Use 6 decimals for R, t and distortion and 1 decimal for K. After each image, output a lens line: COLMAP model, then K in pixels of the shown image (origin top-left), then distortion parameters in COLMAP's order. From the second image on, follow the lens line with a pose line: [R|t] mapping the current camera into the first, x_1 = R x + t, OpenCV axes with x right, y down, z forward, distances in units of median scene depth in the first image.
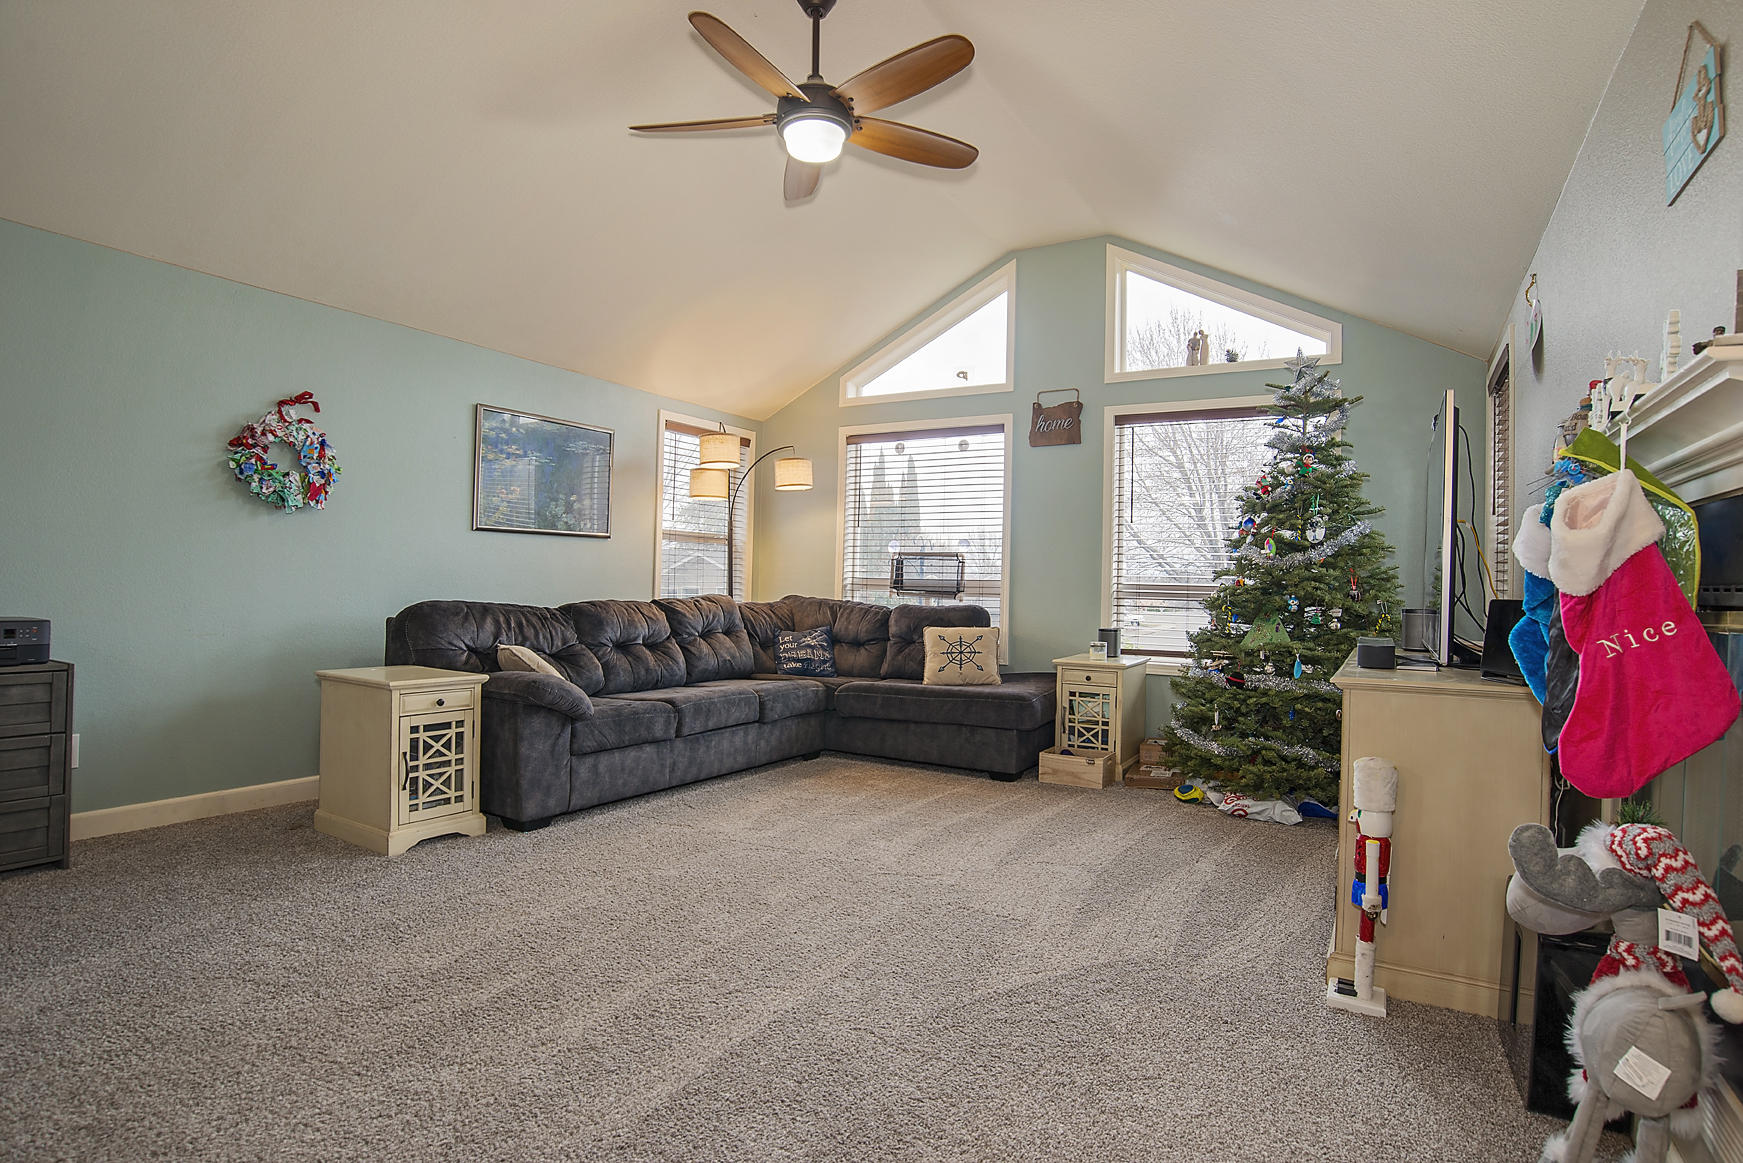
lens RADIAL K [[907.8, 0, 879.4], [0, 907.8, 582.4], [0, 0, 1]] dist [-0.068177, 0.022544]
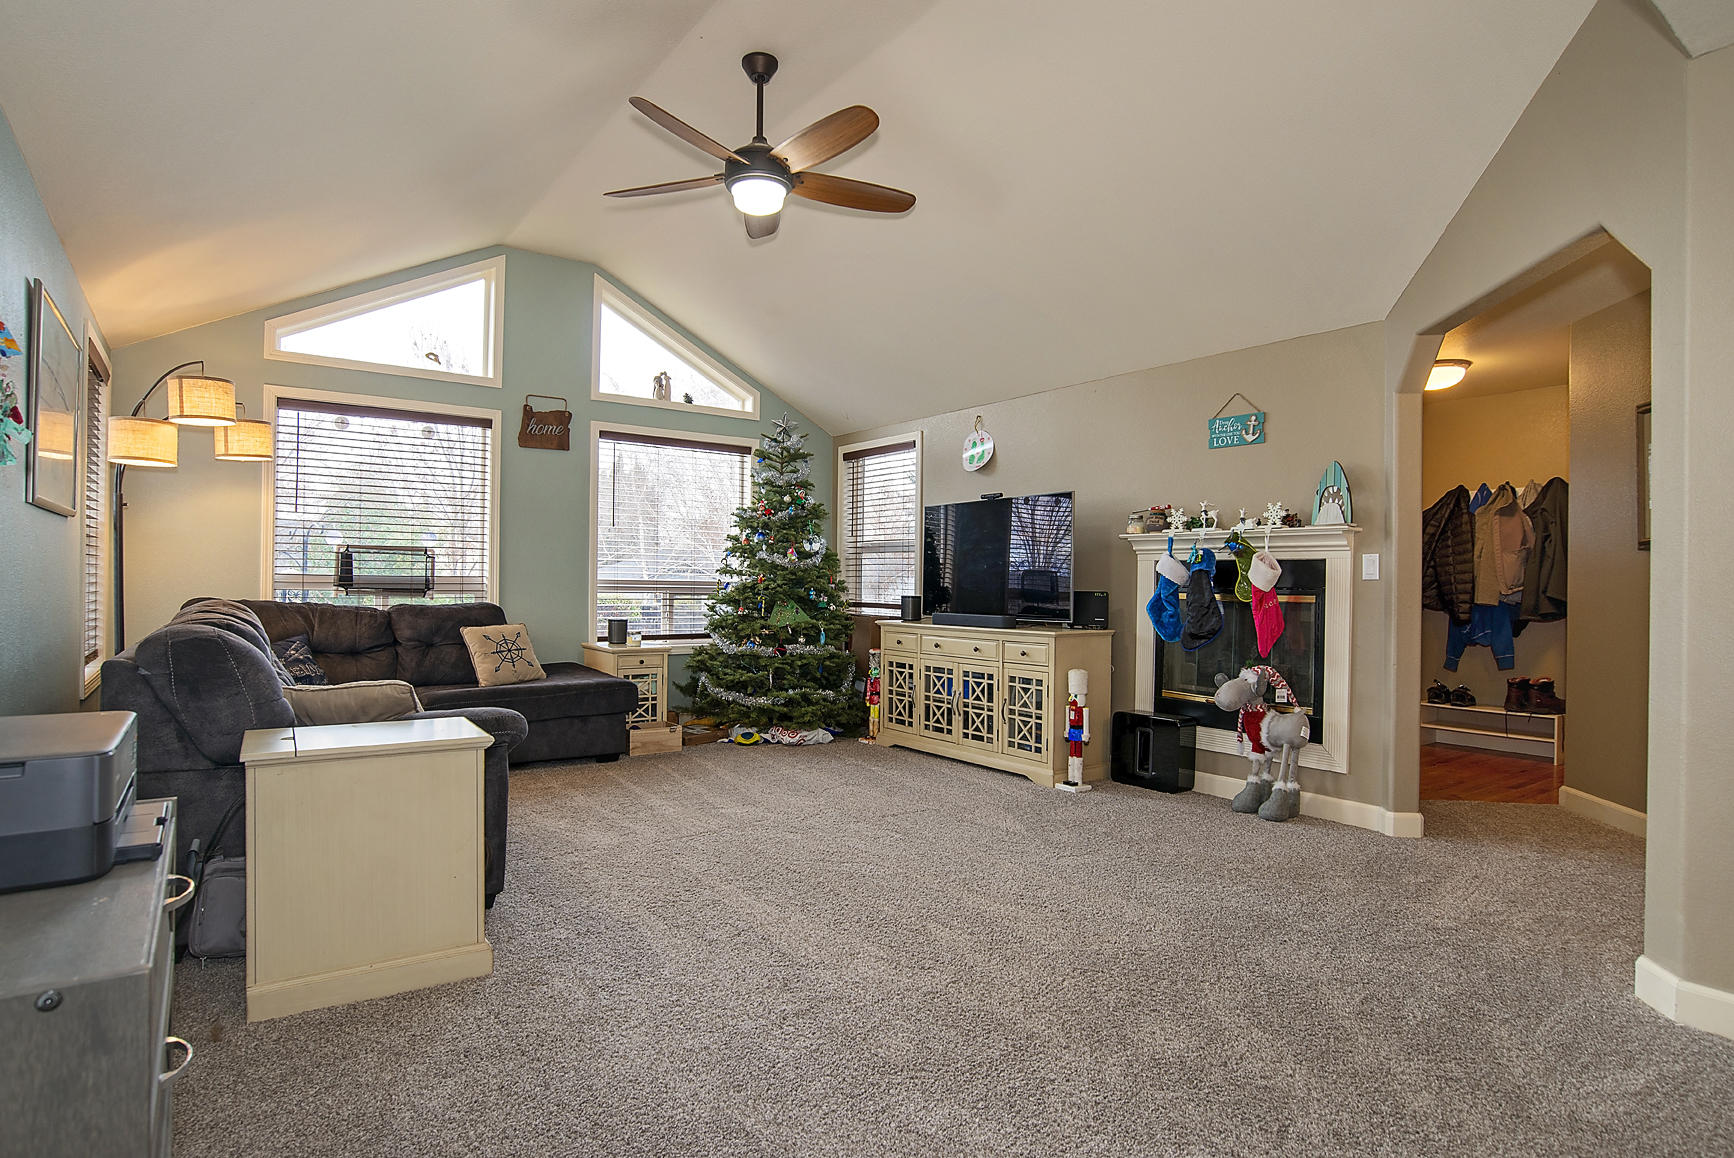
lens RADIAL K [[902.7, 0, 840.9], [0, 902.7, 582.0], [0, 0, 1]] dist [-0.003858, -0.000744]
pose [[0.441569, -0.015541, 0.897093, -0.632485], [-0.003140, 0.999817, 0.018866, -0.017942], [-0.897222, -0.011148, 0.441440, 0.233336]]
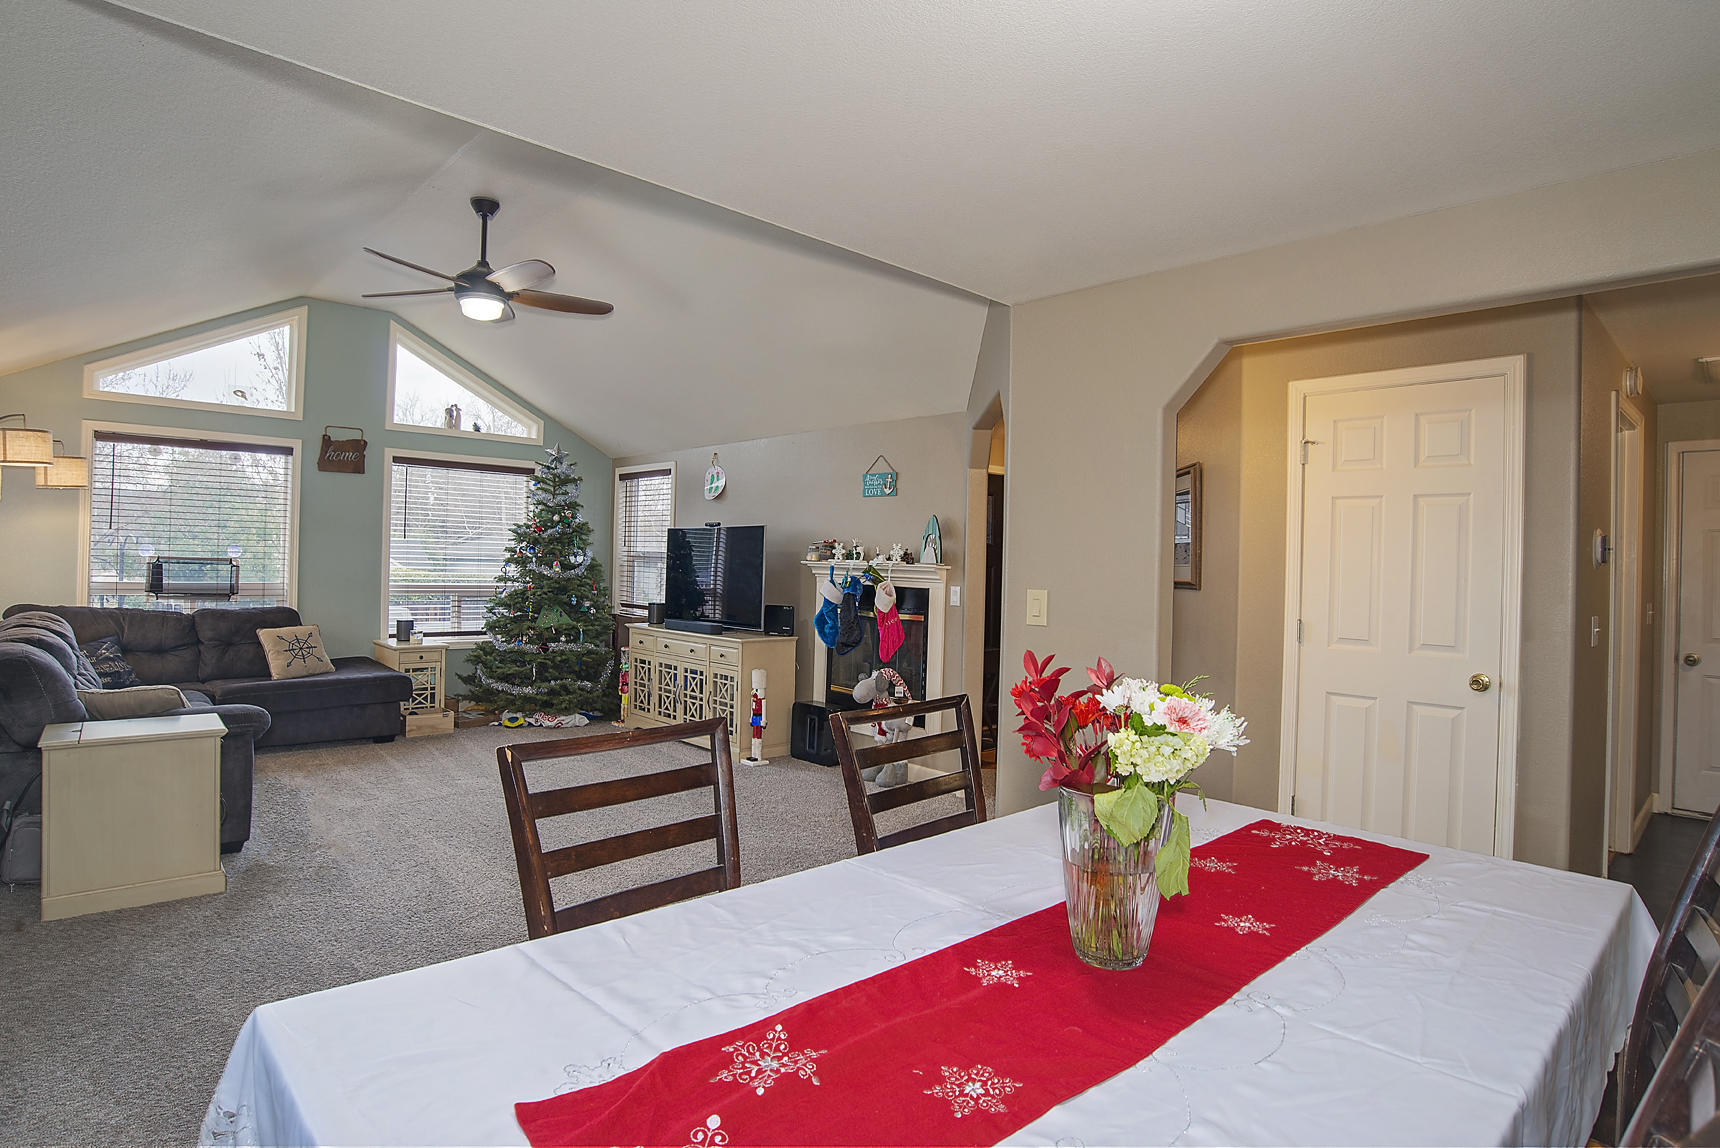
lens RADIAL K [[904.6, 0, 785.2], [0, 904.6, 559.8], [0, 0, 1]] dist [0.002237, 0.002200]
pose [[0.373387, -0.011730, 0.927601, -0.759296], [-0.018156, 0.999636, 0.019949, -0.072571], [-0.927498, -0.024290, 0.373038, -0.021047]]
